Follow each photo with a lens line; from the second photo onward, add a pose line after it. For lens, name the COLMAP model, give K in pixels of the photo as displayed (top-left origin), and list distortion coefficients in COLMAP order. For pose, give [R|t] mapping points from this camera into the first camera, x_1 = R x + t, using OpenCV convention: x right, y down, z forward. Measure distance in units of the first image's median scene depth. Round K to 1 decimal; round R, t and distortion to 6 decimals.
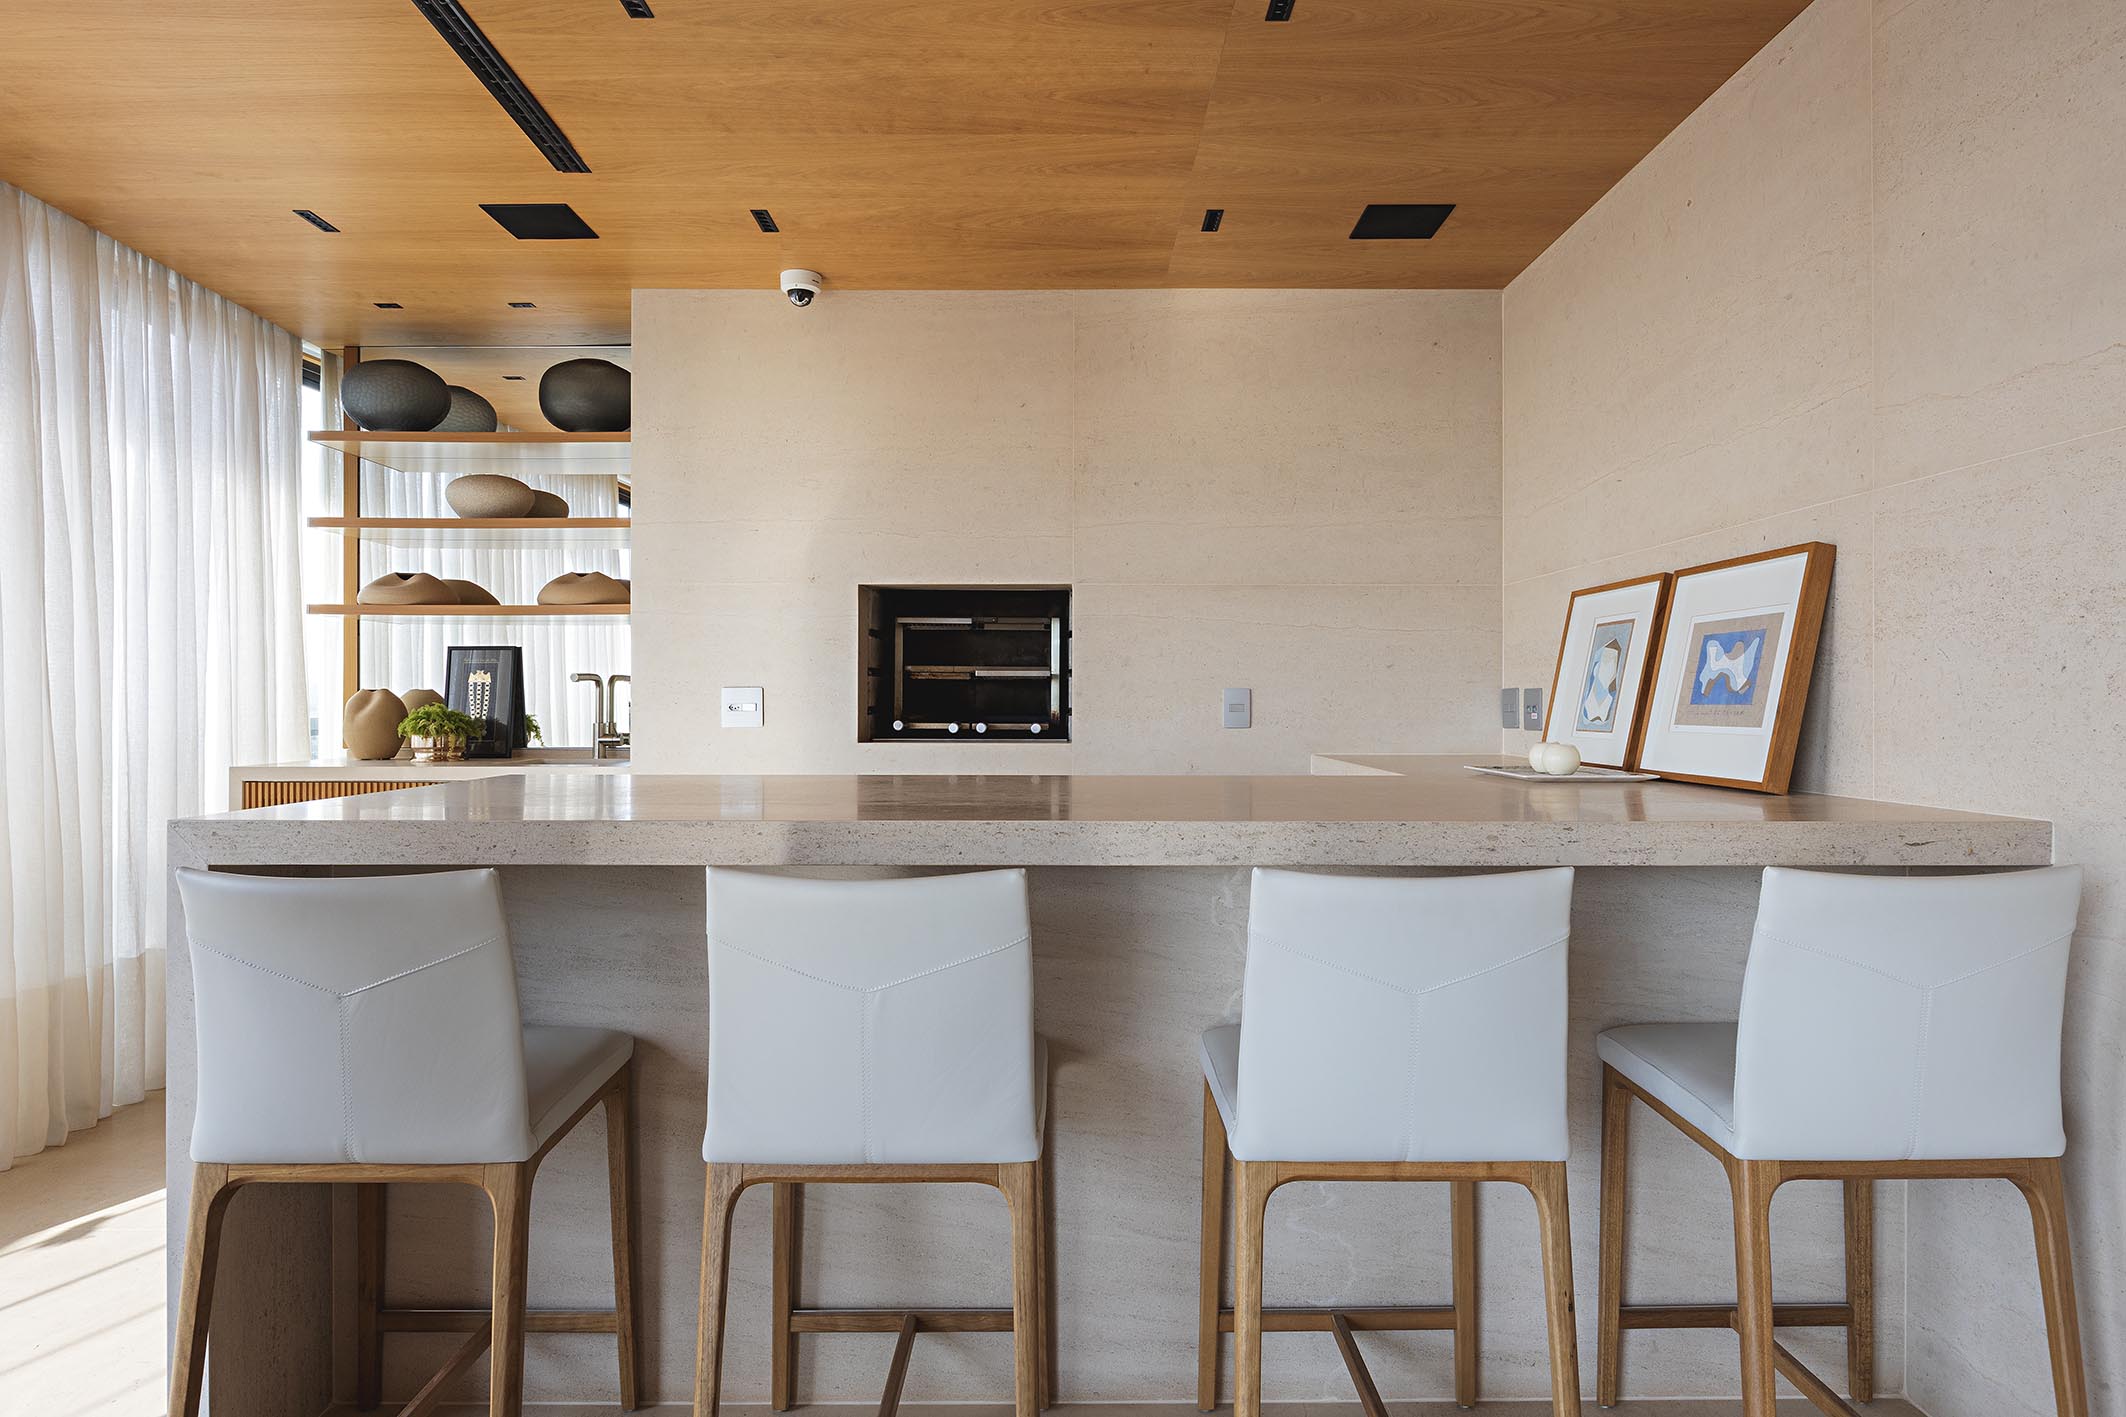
lens RADIAL K [[1261.0, 0, 1074.4], [0, 1261.0, 706.6], [0, 0, 1]] dist [-0.006460, -0.001092]
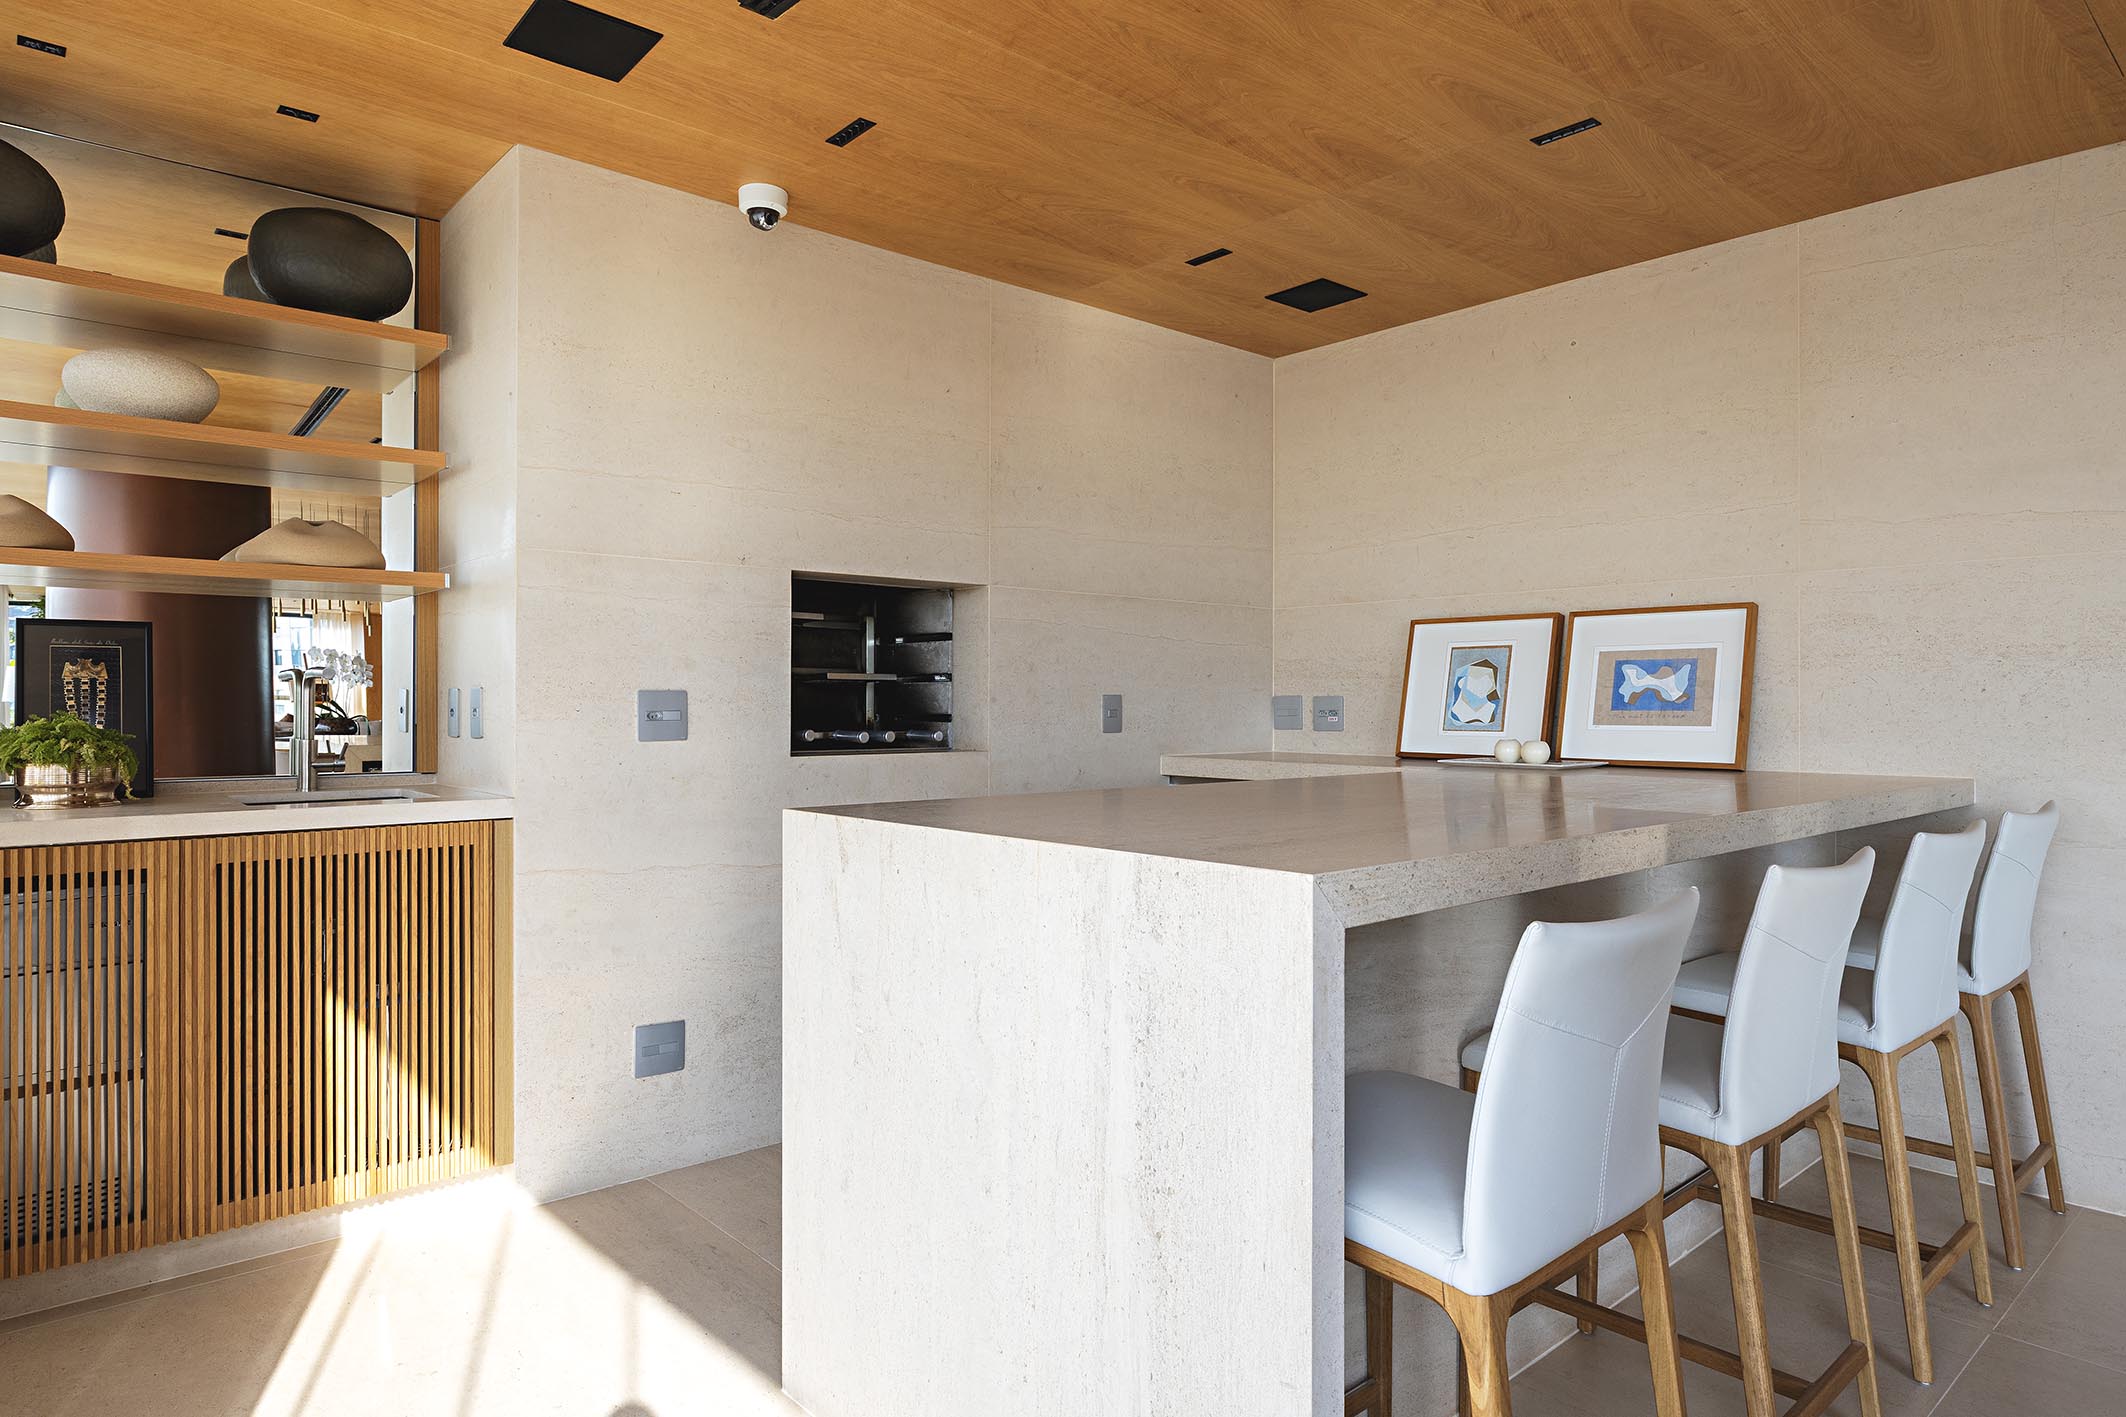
lens RADIAL K [[1261.0, 0, 1074.4], [0, 1261.0, 706.6], [0, 0, 1]] dist [-0.006460, -0.001092]
pose [[0.749626, -0.001258, 0.661860, -0.649059], [0.002228, 0.999997, -0.000622, -0.004627], [-0.661857, 0.001941, 0.749627, 0.262273]]
